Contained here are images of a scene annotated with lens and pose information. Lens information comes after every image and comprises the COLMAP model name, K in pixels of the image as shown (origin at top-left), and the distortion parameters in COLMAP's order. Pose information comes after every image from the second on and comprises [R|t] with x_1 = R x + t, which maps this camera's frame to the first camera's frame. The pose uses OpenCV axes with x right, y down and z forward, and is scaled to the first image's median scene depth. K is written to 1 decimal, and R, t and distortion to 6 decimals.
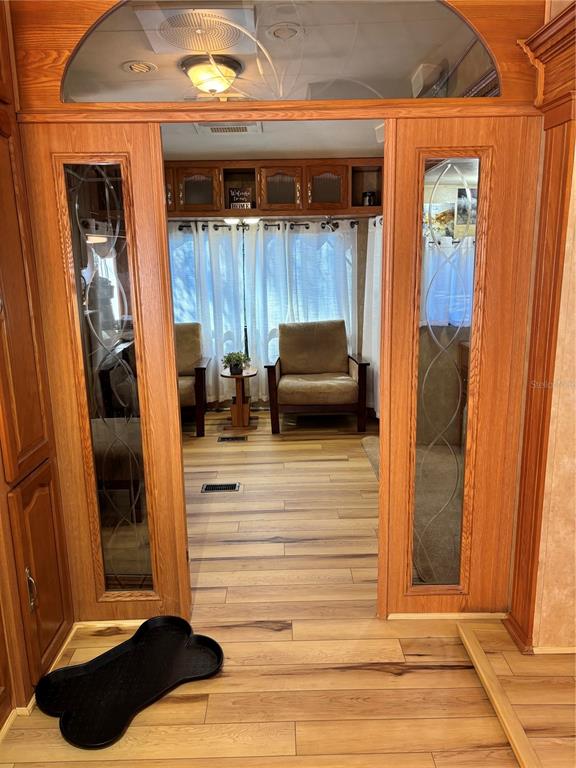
lens RADIAL K [[586.9, 0, 288.0], [0, 586.9, 384.0], [0, 0, 1]] dist [0.052561, -0.047881]
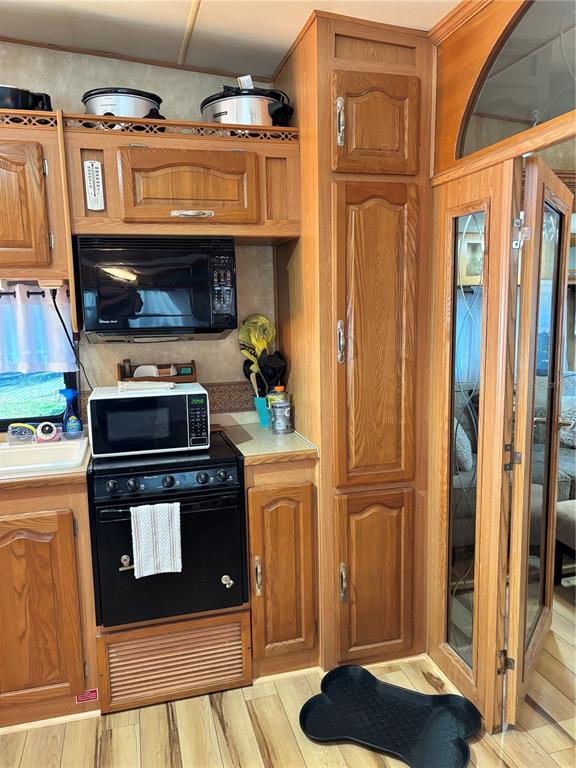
lens RADIAL K [[586.9, 0, 288.0], [0, 586.9, 384.0], [0, 0, 1]] dist [0.052561, -0.047881]
pose [[0.255013, 0.151912, -0.954930, 0.543792], [-0.199255, 0.974642, 0.101836, -0.125986], [0.946185, 0.164305, 0.278816, 0.441977]]
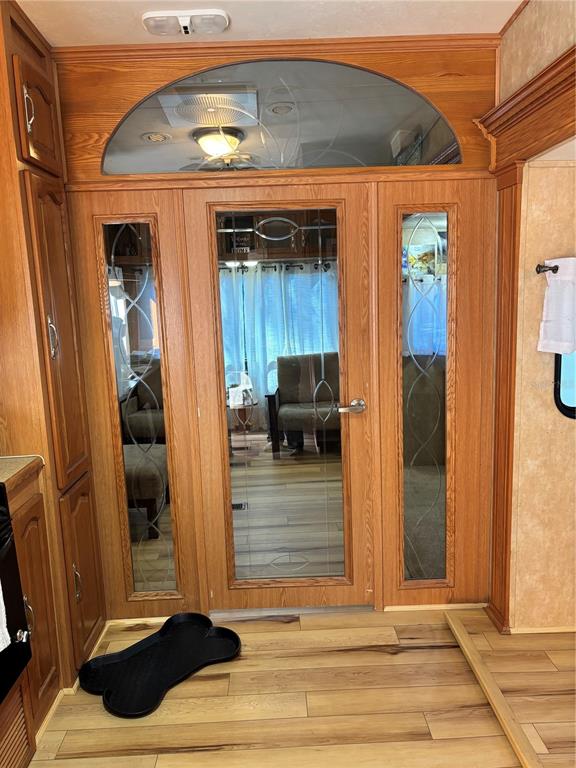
lens RADIAL K [[586.9, 0, 288.0], [0, 586.9, 384.0], [0, 0, 1]] dist [0.052561, -0.047881]
pose [[0.999724, -0.020623, 0.011292, -0.020426], [0.021277, 0.997902, -0.061152, 0.032246], [-0.010007, 0.061375, 0.998065, -0.168569]]
